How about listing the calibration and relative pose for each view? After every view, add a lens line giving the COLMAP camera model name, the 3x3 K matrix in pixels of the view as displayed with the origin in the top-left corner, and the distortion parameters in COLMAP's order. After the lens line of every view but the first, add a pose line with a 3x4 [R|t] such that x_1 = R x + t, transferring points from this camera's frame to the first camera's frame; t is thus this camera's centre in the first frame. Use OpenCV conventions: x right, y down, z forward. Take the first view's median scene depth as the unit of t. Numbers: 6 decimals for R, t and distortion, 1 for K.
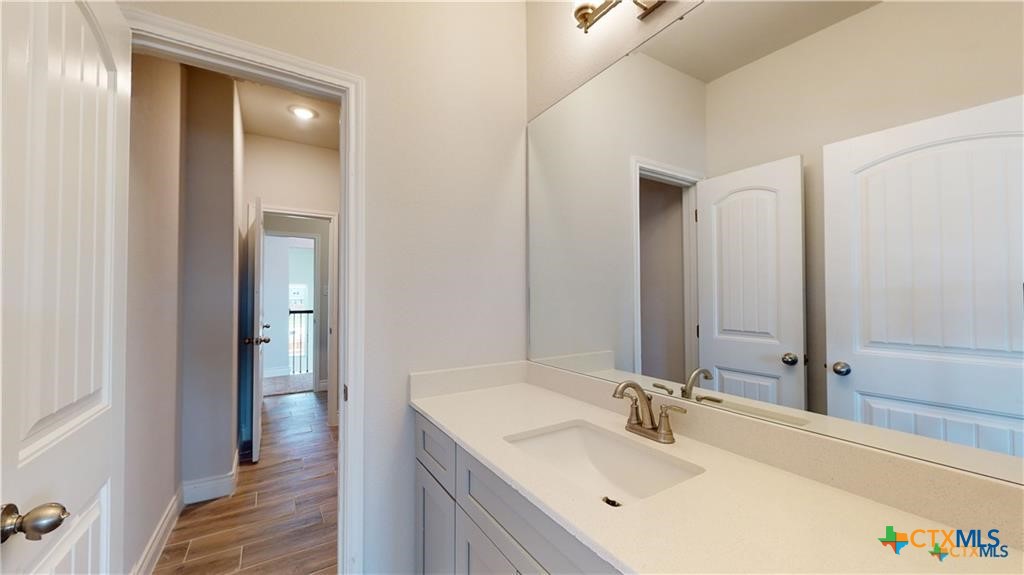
lens RADIAL K [[378.0, 0, 514.3], [0, 378.0, 286.0], [0, 0, 1]] dist [0.006429, 0.000160]
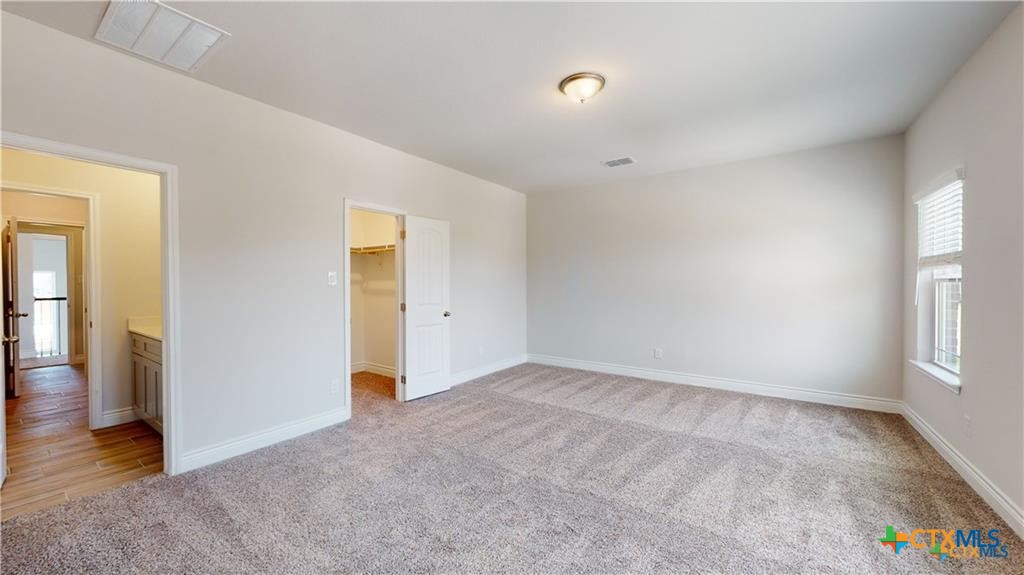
lens RADIAL K [[378.0, 0, 514.2], [0, 378.0, 289.1], [0, 0, 1]] dist [0.006429, 0.000160]
pose [[0.927065, 0.003229, 0.374888, 1.135508], [-0.016138, 0.999380, 0.031301, -0.068323], [-0.374554, -0.035068, 0.926542, -2.238480]]
